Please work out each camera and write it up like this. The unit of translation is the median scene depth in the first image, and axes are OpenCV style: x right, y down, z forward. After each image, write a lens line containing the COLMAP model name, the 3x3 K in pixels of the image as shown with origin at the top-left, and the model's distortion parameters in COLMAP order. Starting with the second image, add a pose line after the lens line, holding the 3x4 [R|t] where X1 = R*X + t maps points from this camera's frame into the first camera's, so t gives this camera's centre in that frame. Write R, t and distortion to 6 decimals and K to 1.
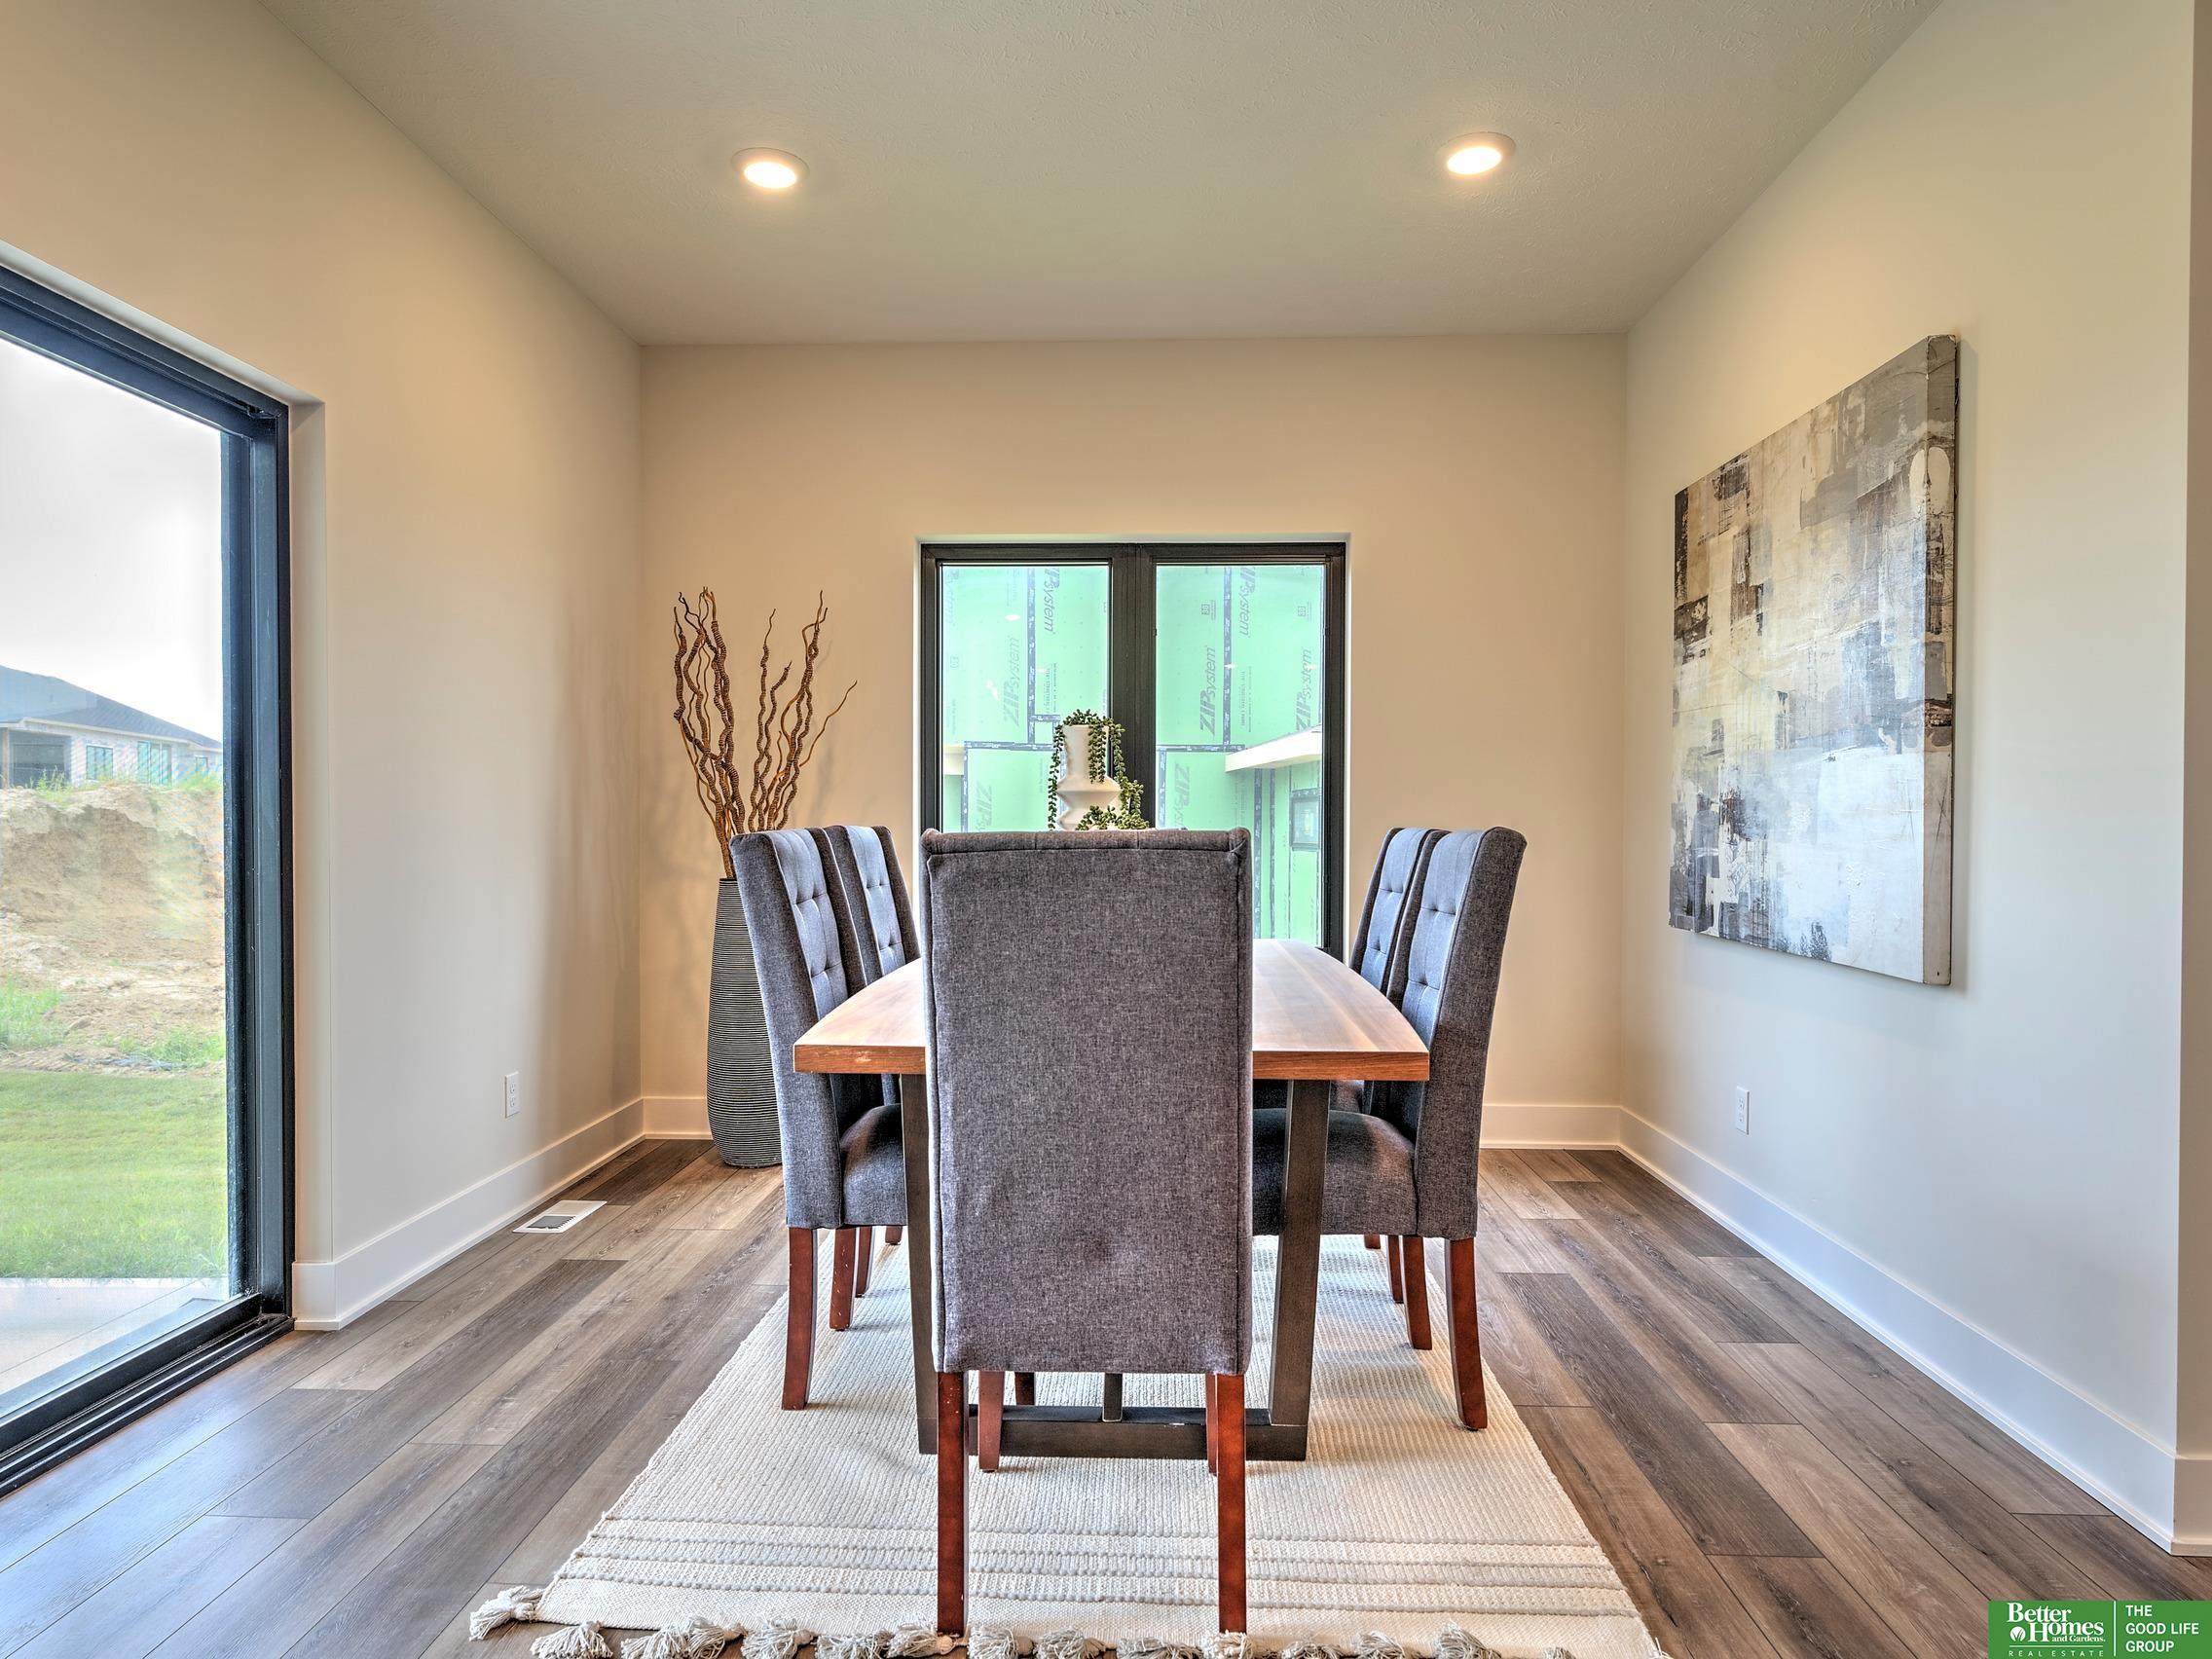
lens RADIAL K [[1290.3, 0, 1106.0], [0, 1290.3, 841.3], [0, 0, 1]] dist [-0.000958, -0.001938]
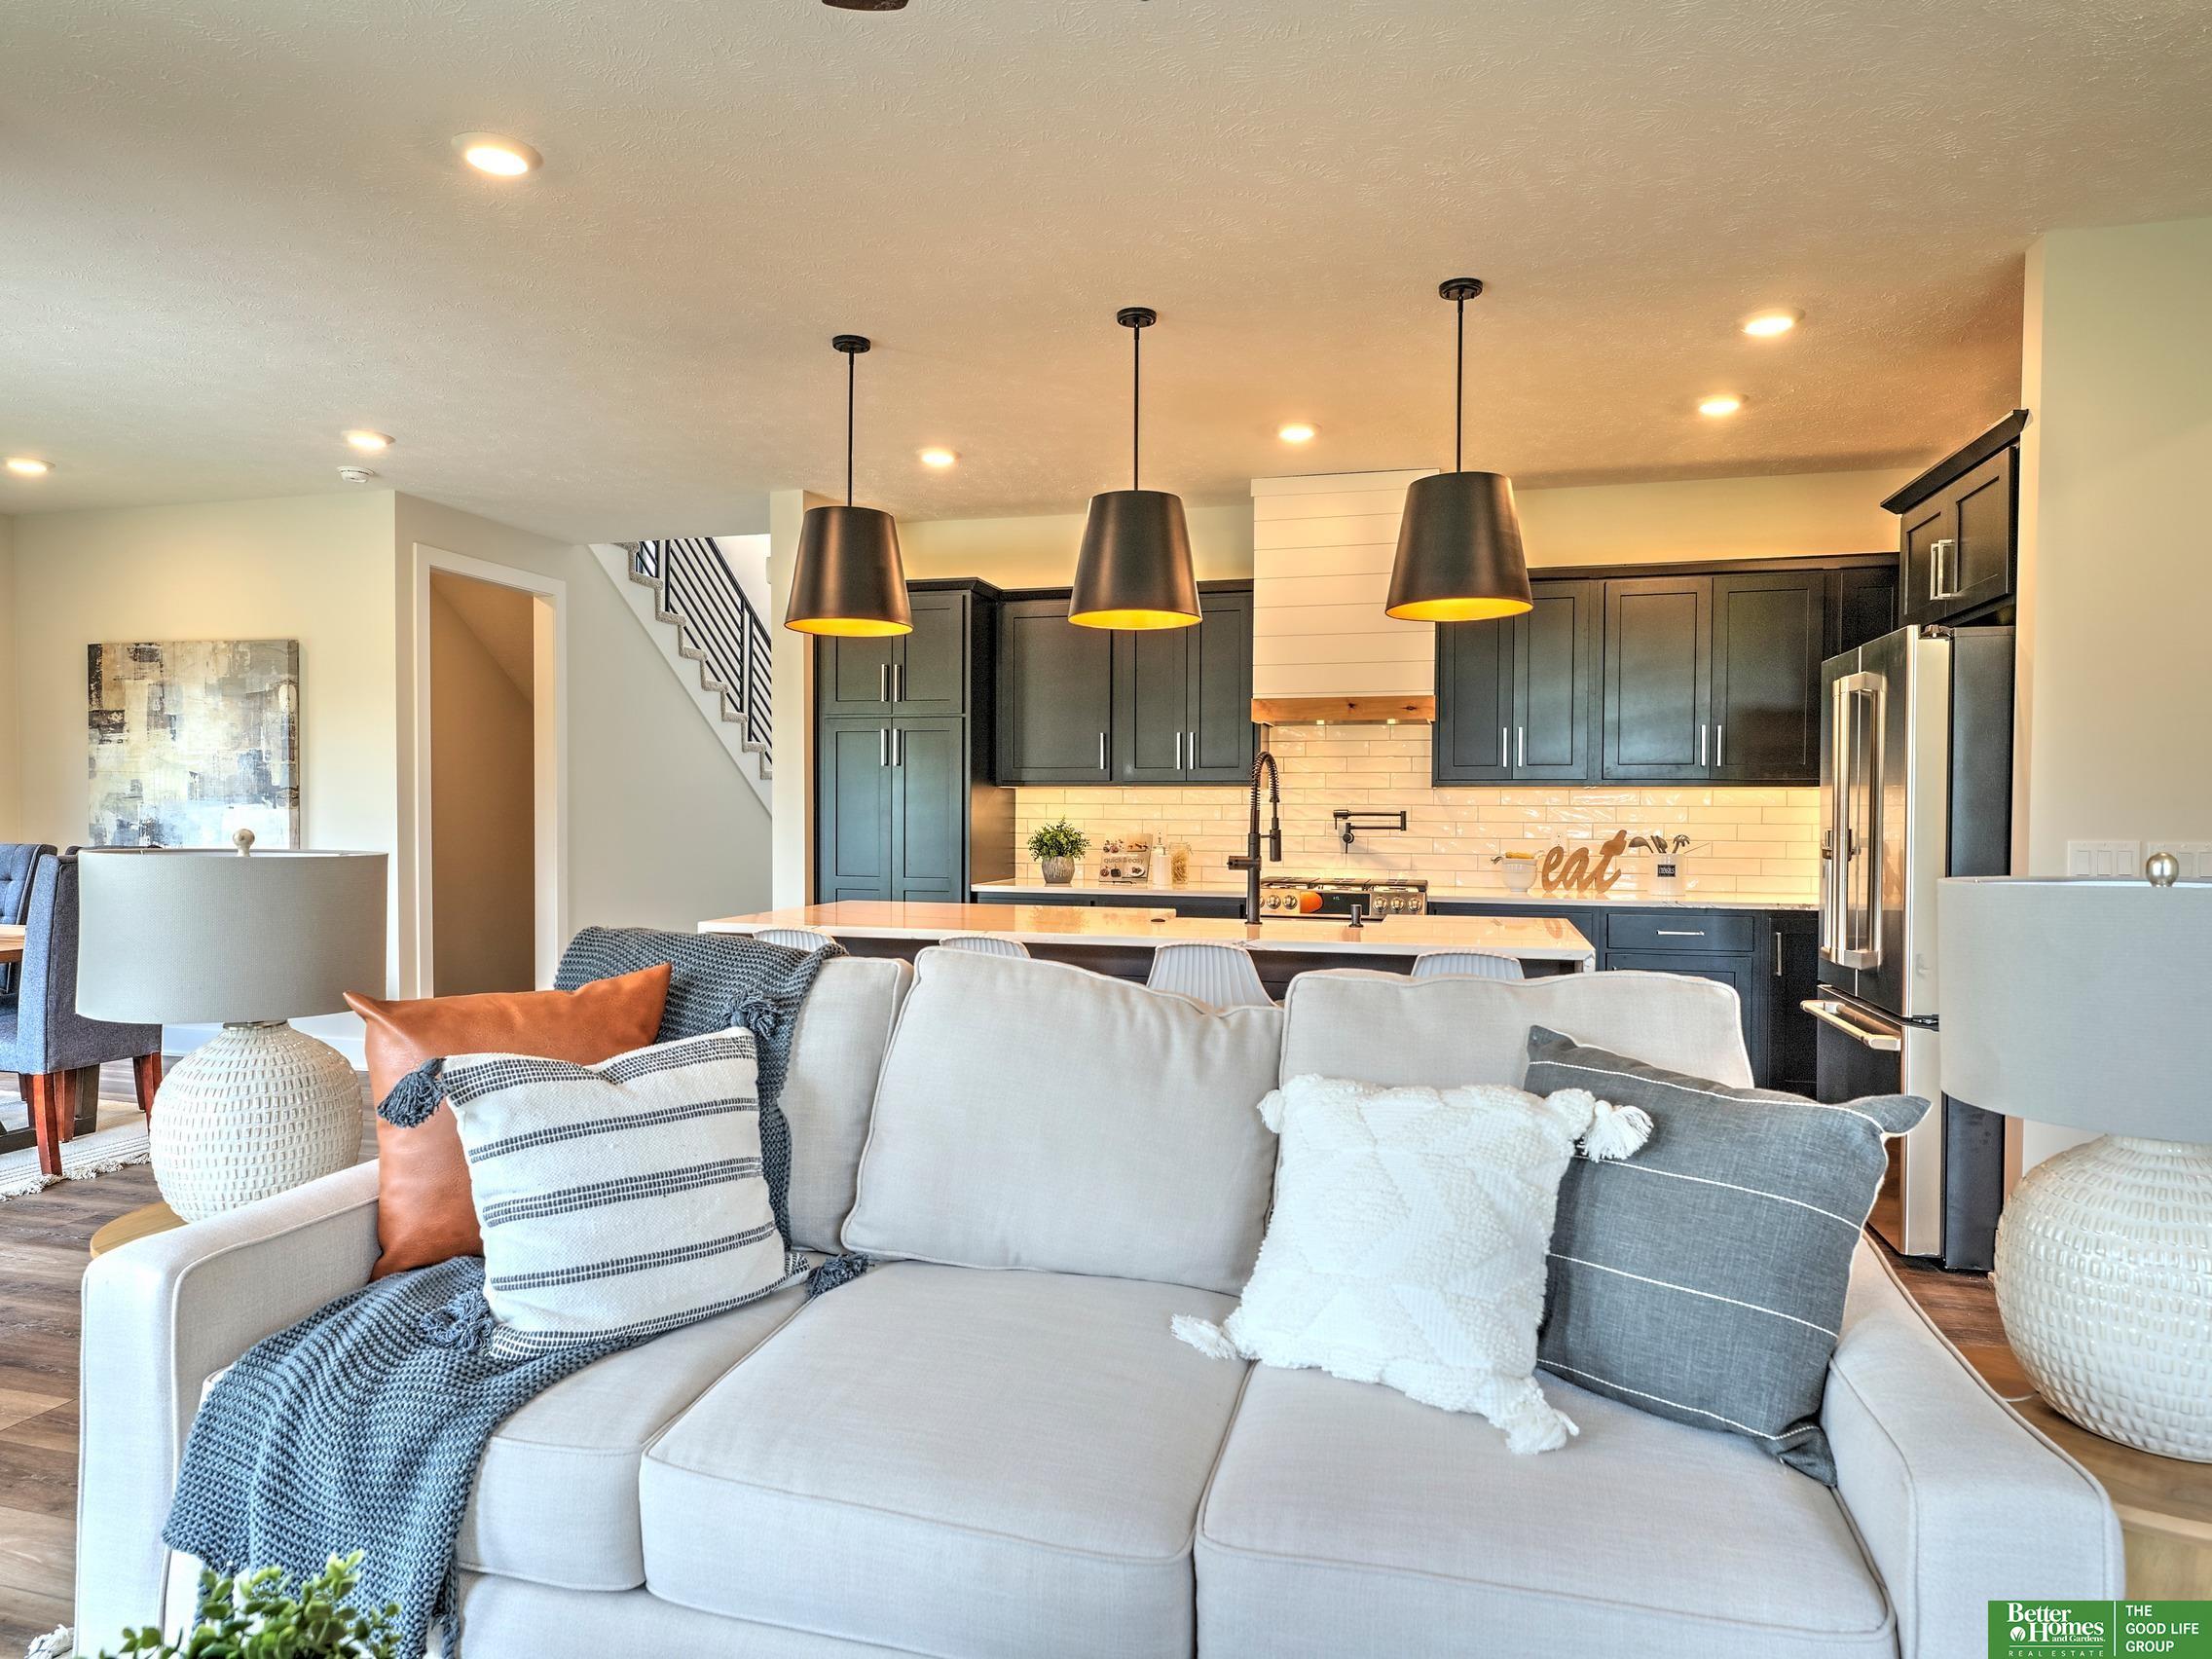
lens RADIAL K [[1315.6, 0, 1100.8], [0, 1315.6, 839.1], [0, 0, 1]] dist [-0.000400, -0.000090]
pose [[0.217563, -0.021773, 0.975803, -1.360930], [0.007789, 0.999758, 0.020571, -0.047475], [-0.976015, 0.003125, 0.217679, -0.970105]]
